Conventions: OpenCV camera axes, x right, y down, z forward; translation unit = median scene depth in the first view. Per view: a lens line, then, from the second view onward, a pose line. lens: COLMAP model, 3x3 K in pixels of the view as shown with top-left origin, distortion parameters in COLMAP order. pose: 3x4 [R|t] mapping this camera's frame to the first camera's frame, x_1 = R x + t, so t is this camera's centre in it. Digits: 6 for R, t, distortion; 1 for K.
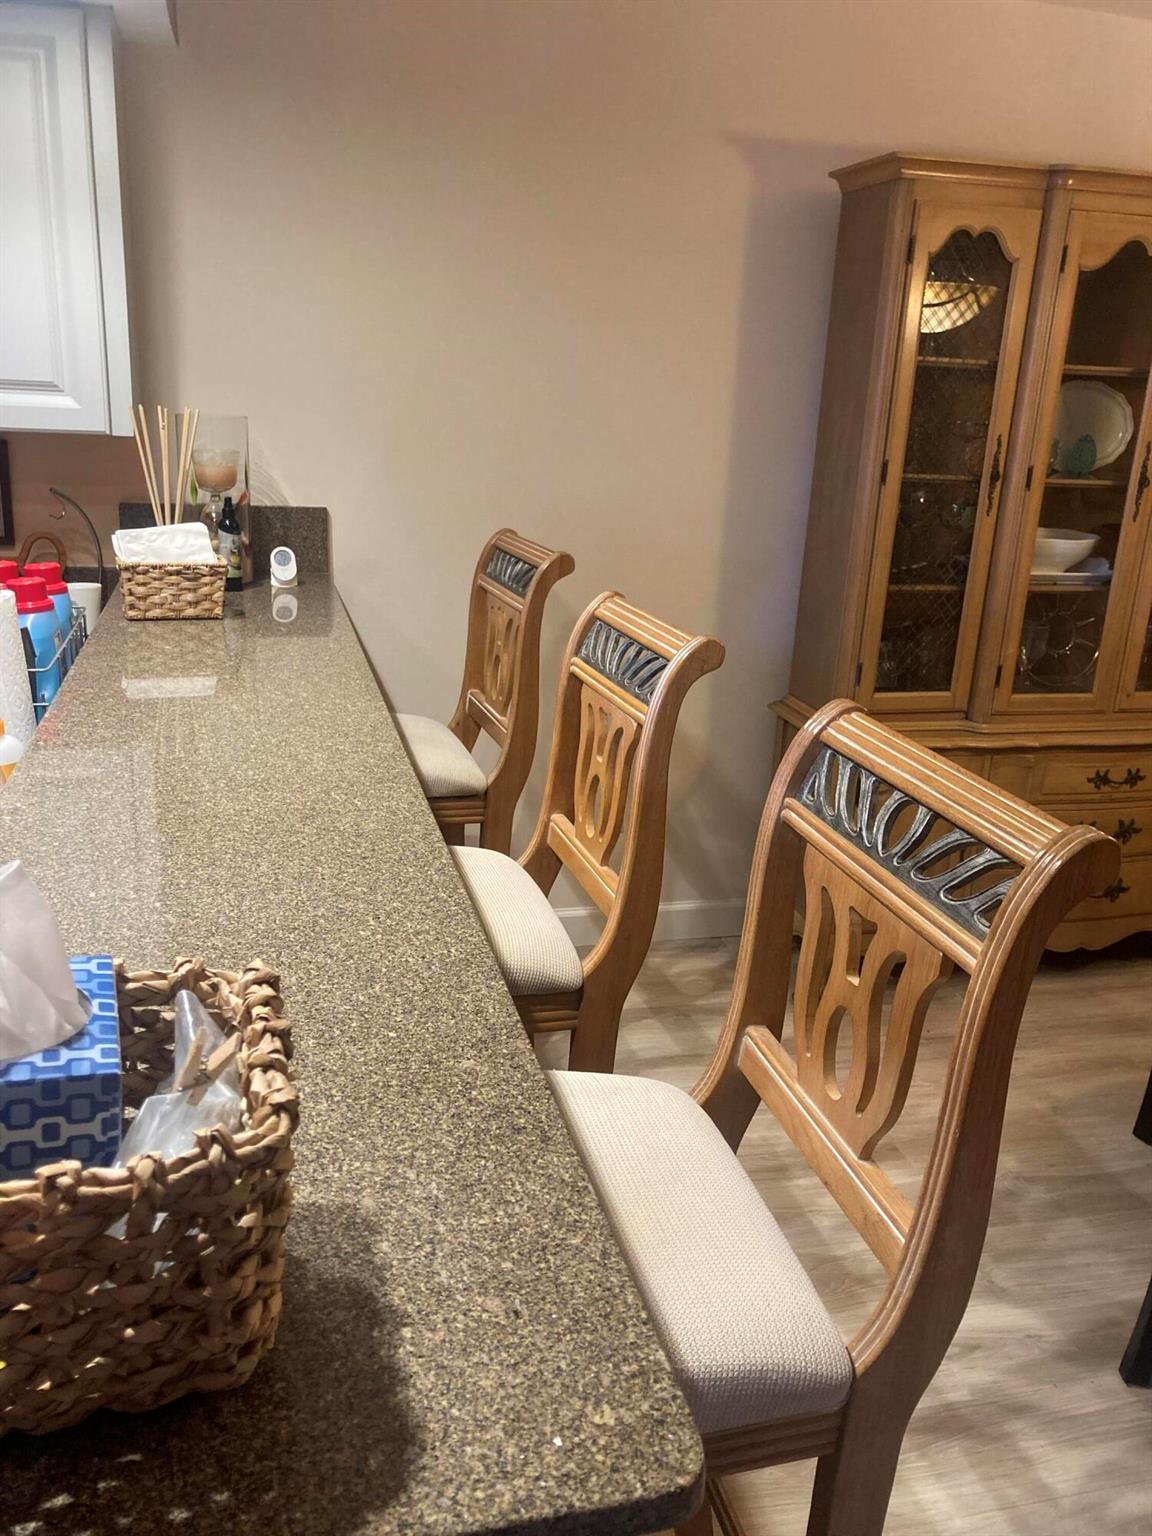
lens RADIAL K [[1260.6, 0, 564.5], [0, 1260.6, 774.2], [0, 0, 1]] dist [0.016957, -0.004768]
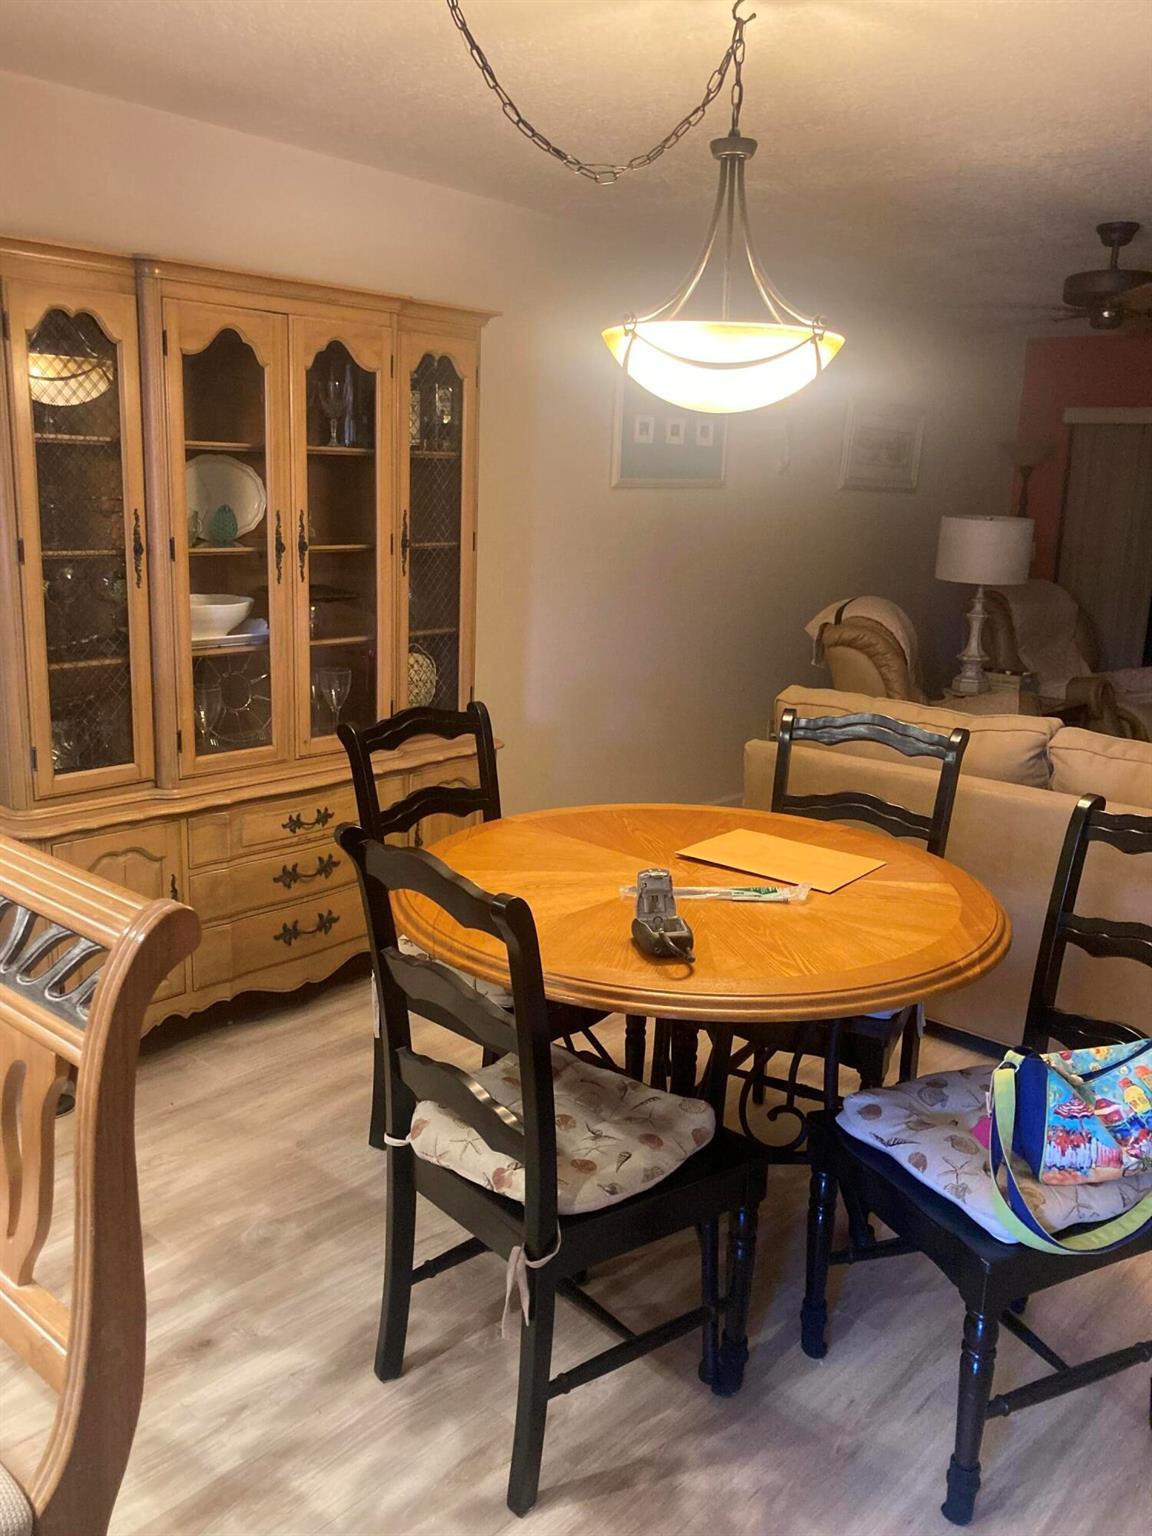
lens RADIAL K [[1260.6, 0, 584.8], [0, 1260.6, 762.6], [0, 0, 1]] dist [0.016957, -0.004768]
pose [[0.826455, -0.145276, 0.543936, 0.058764], [0.173357, 0.984859, -0.000359, -0.003707], [-0.535648, 0.094592, 0.839127, -0.029575]]
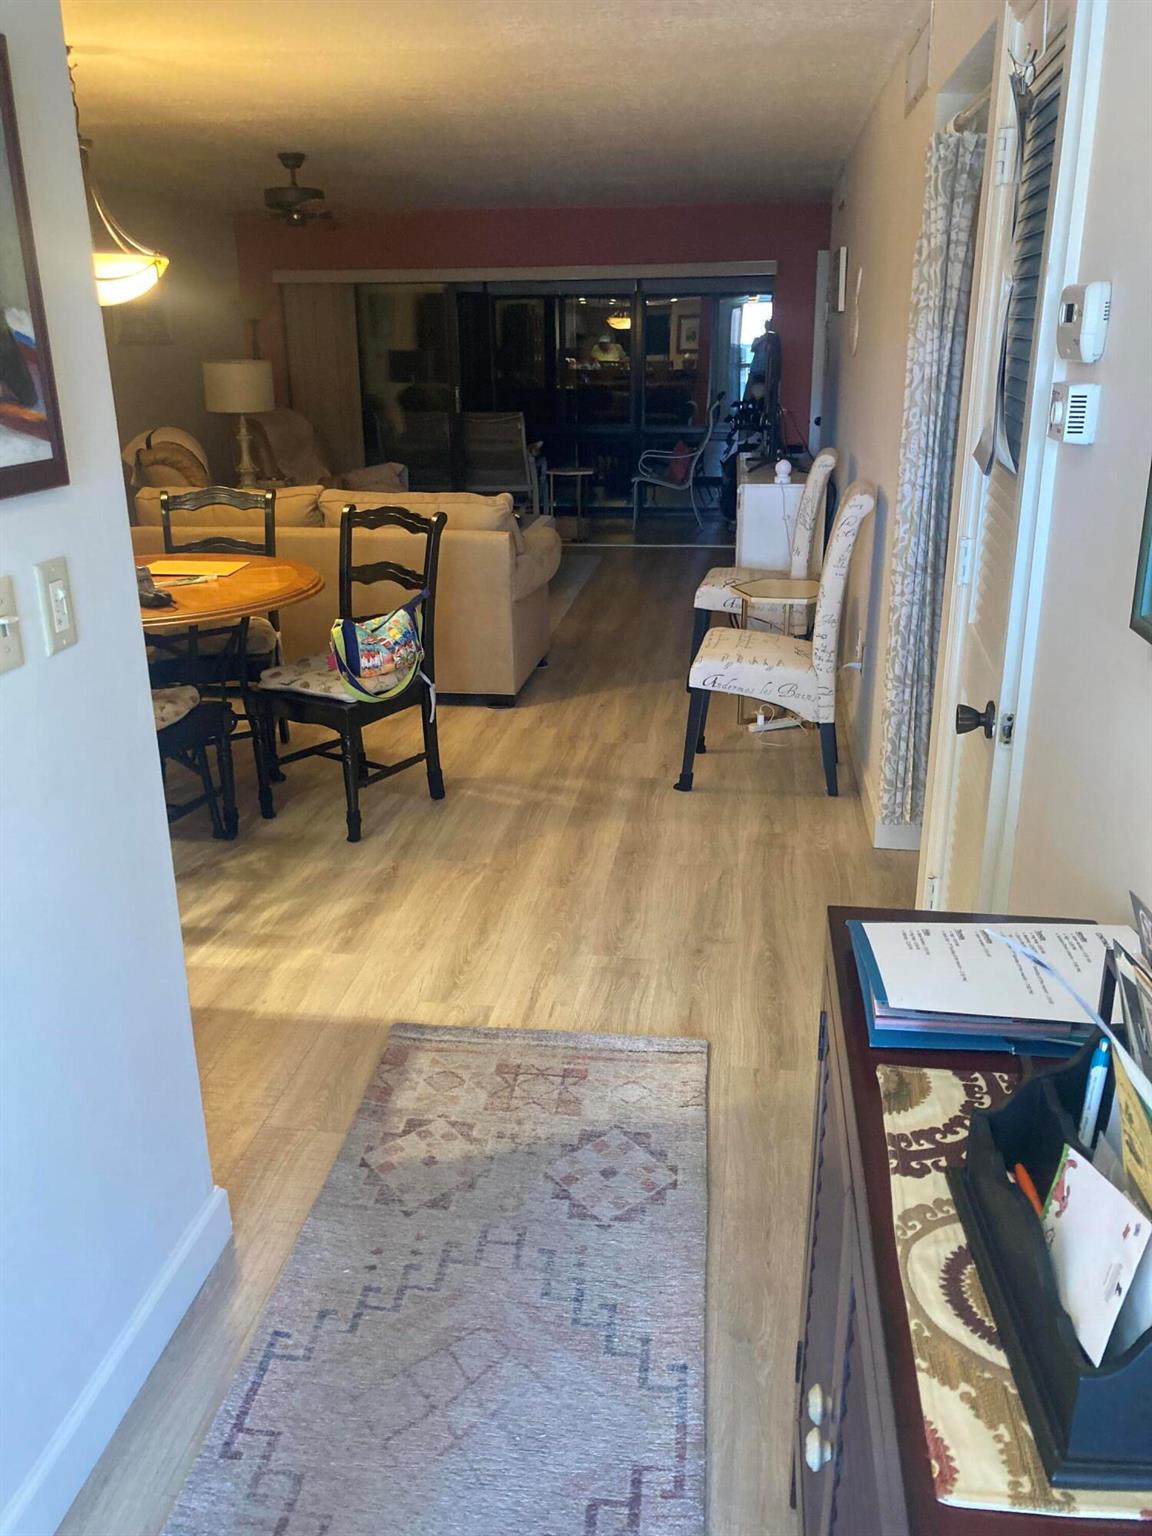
lens RADIAL K [[1260.6, 0, 575.7], [0, 1260.6, 758.7], [0, 0, 1]] dist [0.016957, -0.004768]
pose [[0.377894, -0.349009, 0.857548, -0.741429], [0.304390, 0.921574, 0.240932, 0.091151], [-0.874382, 0.169983, 0.454492, -0.523997]]
